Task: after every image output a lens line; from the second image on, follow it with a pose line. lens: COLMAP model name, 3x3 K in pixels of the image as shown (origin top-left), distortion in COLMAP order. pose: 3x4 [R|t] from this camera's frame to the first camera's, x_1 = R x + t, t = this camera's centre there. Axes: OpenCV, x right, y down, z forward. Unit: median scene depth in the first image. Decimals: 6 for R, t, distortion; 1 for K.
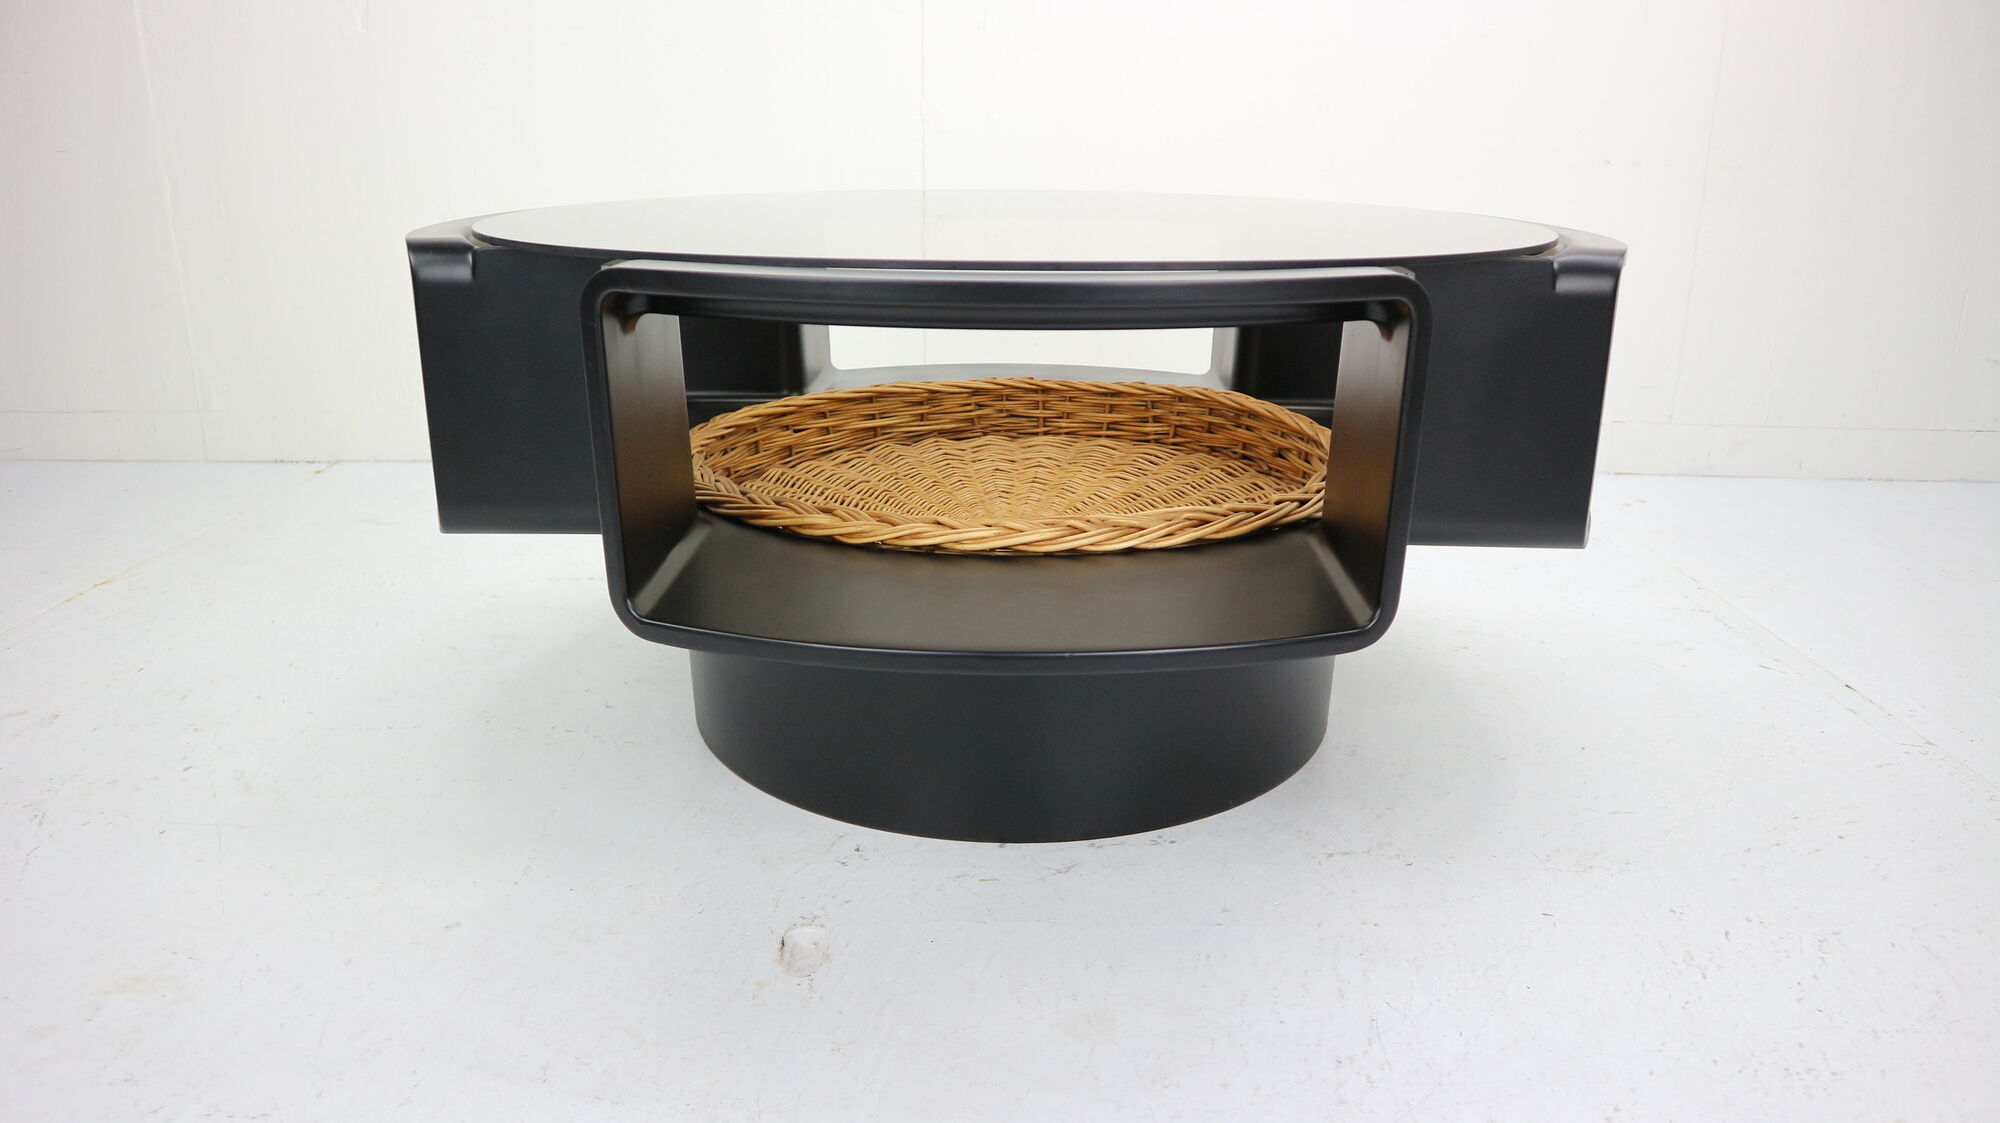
lens RADIAL K [[1390.1, 0, 1010.0], [0, 1390.1, 572.9], [0, 0, 1]] dist [-0.113011, 0.076184]
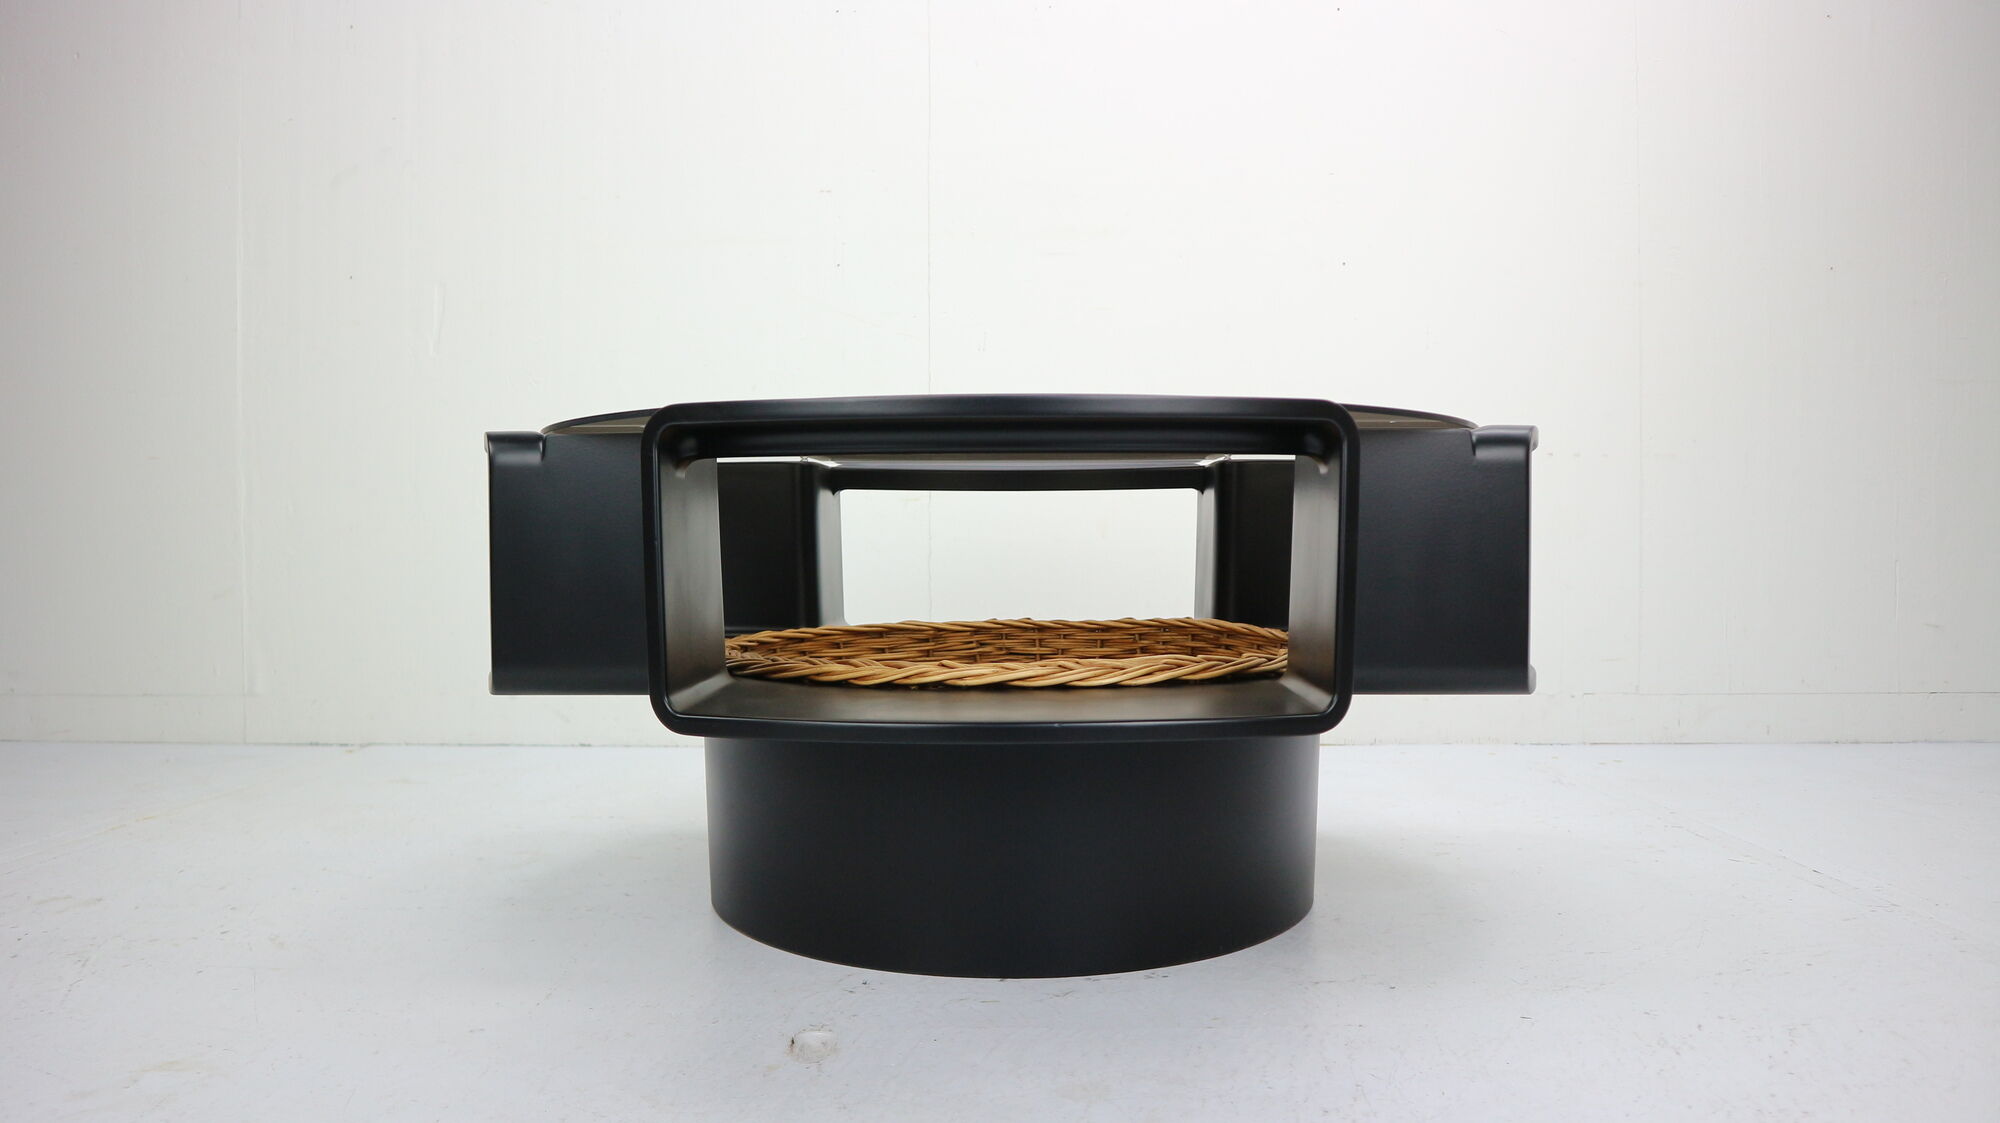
lens RADIAL K [[1390.1, 0, 1009.1], [0, 1390.1, 573.0], [0, 0, 1]] dist [-0.113011, 0.076184]
pose [[0.999938, -0.010734, -0.002885, 0.005618], [0.009485, 0.959391, -0.281920, 0.197831], [0.005794, 0.281876, 0.959433, -0.088033]]
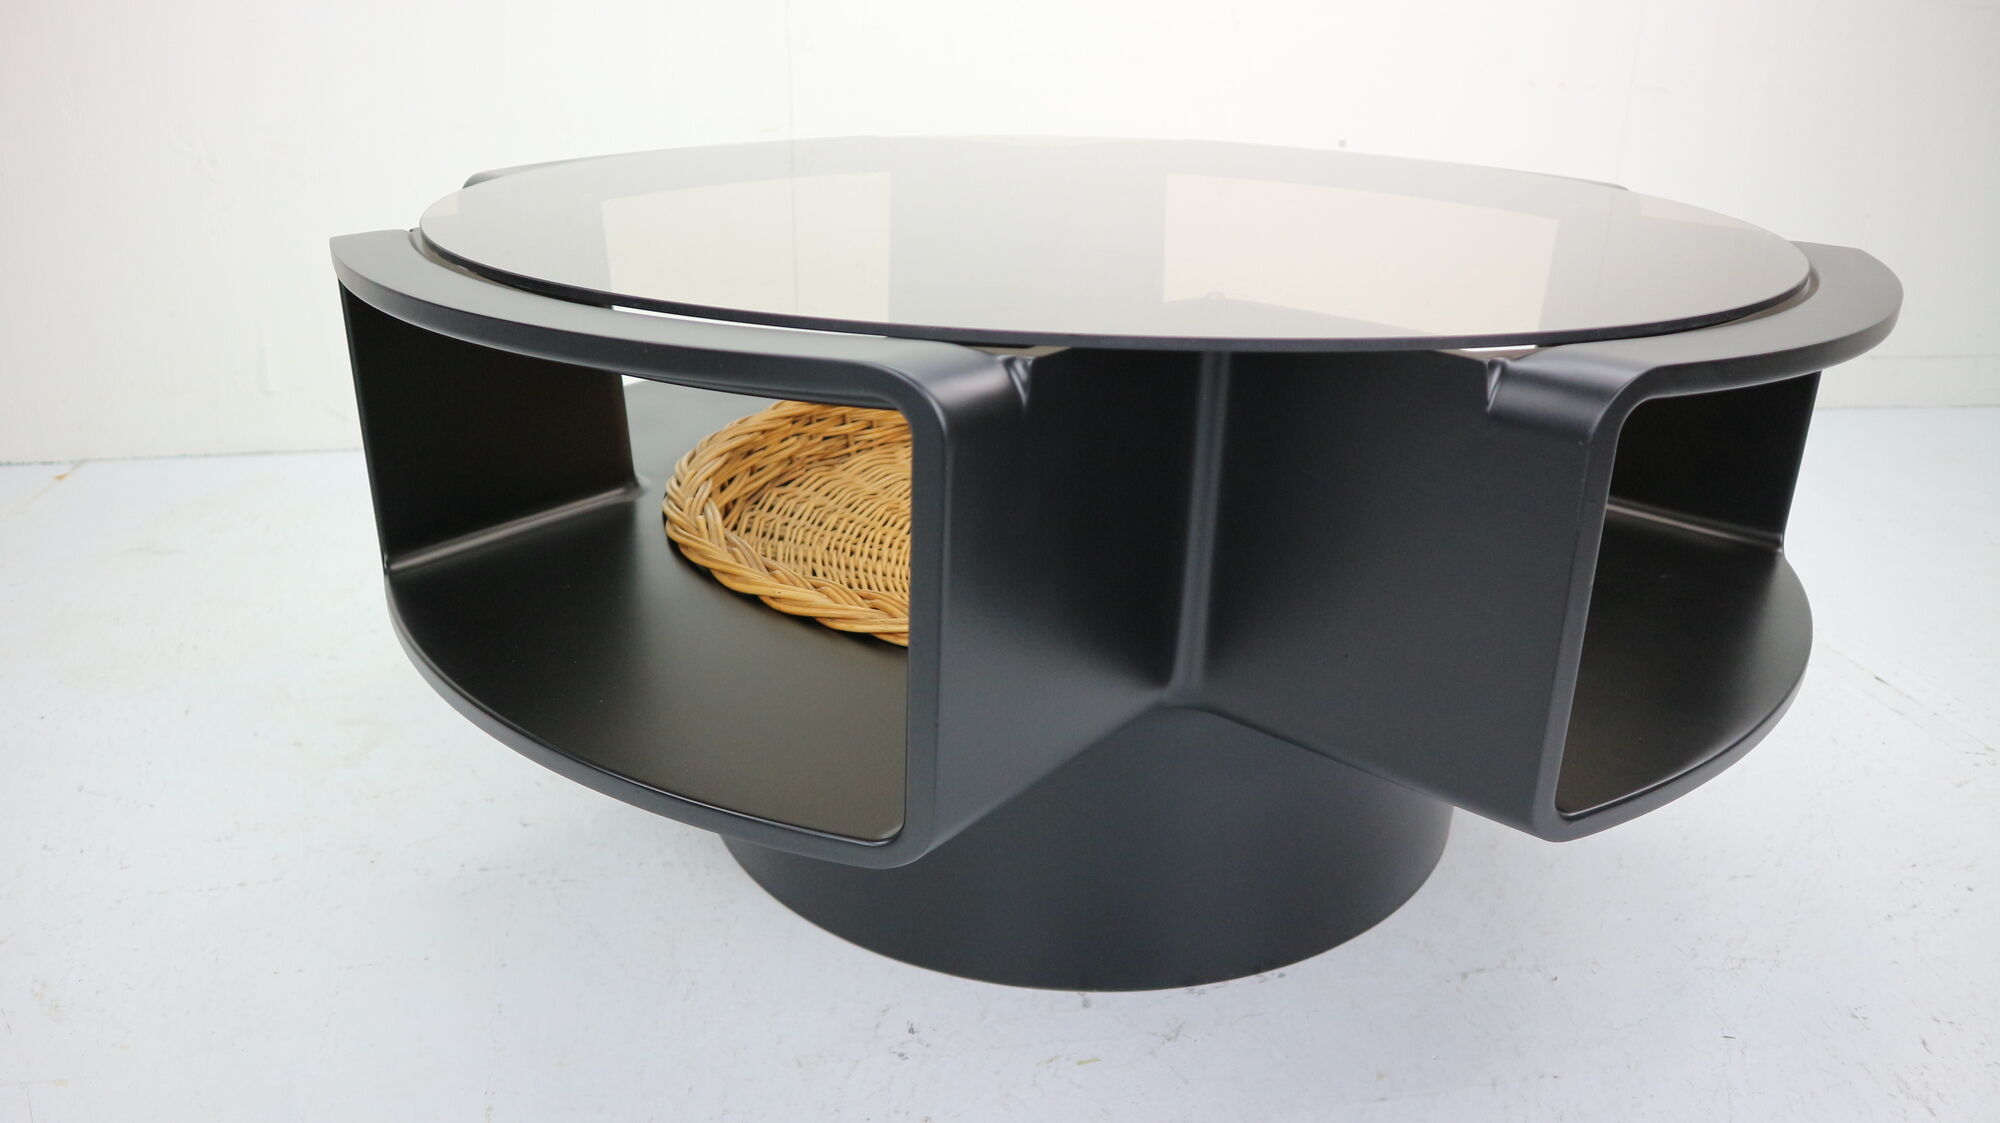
lens RADIAL K [[1390.1, 0, 1010.4], [0, 1390.1, 573.4], [0, 0, 1]] dist [-0.113011, 0.076184]
pose [[0.985403, -0.057060, 0.160390, -0.166904], [0.043668, 0.995353, 0.085820, -0.128517], [-0.164541, -0.077563, 0.983316, 0.232284]]
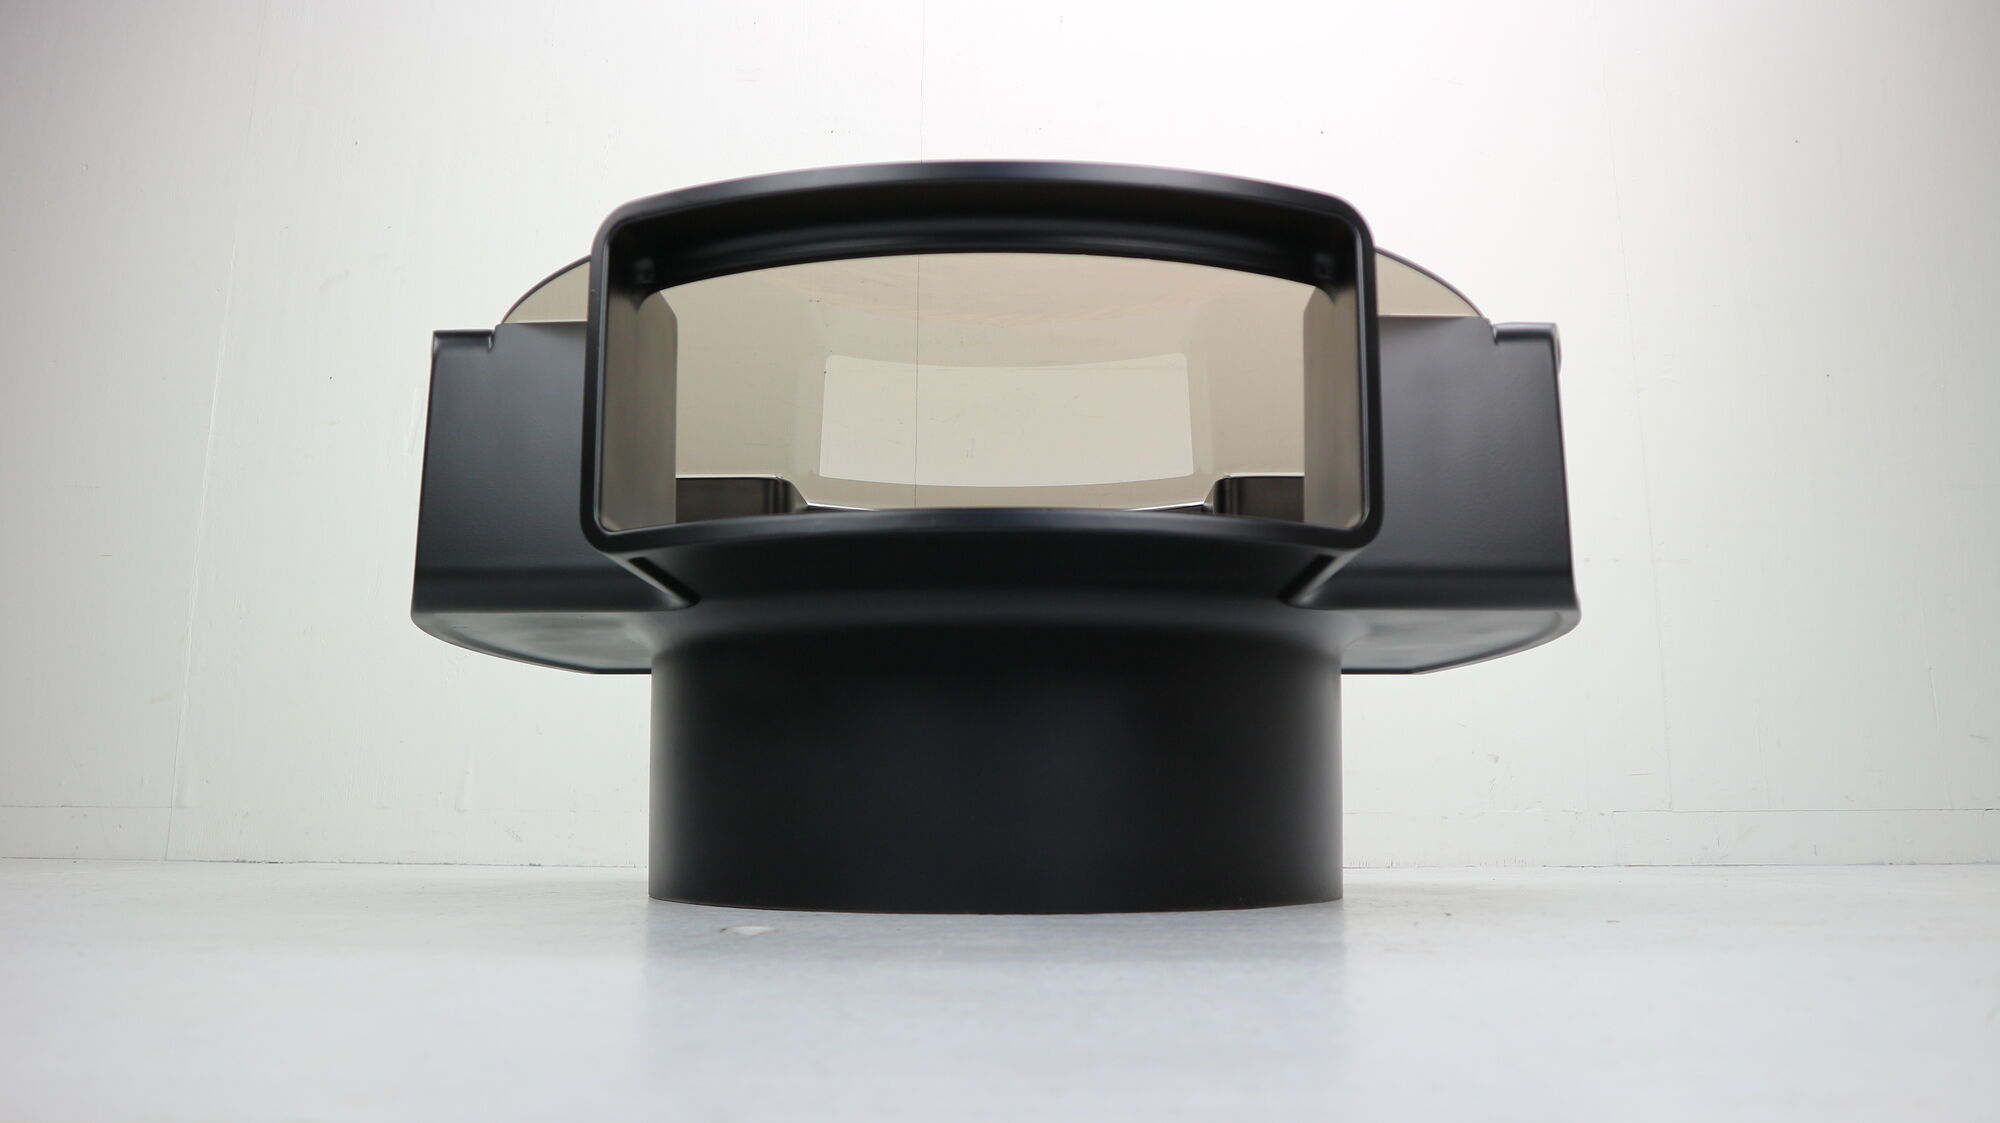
lens RADIAL K [[1390.1, 0, 1010.6], [0, 1390.1, 581.4], [0, 0, 1]] dist [-0.113011, 0.076184]
pose [[0.999971, -0.005150, 0.005667, 0.008713], [0.007213, 0.881951, -0.471285, 0.429758], [-0.002571, 0.471312, 0.881963, 0.127526]]
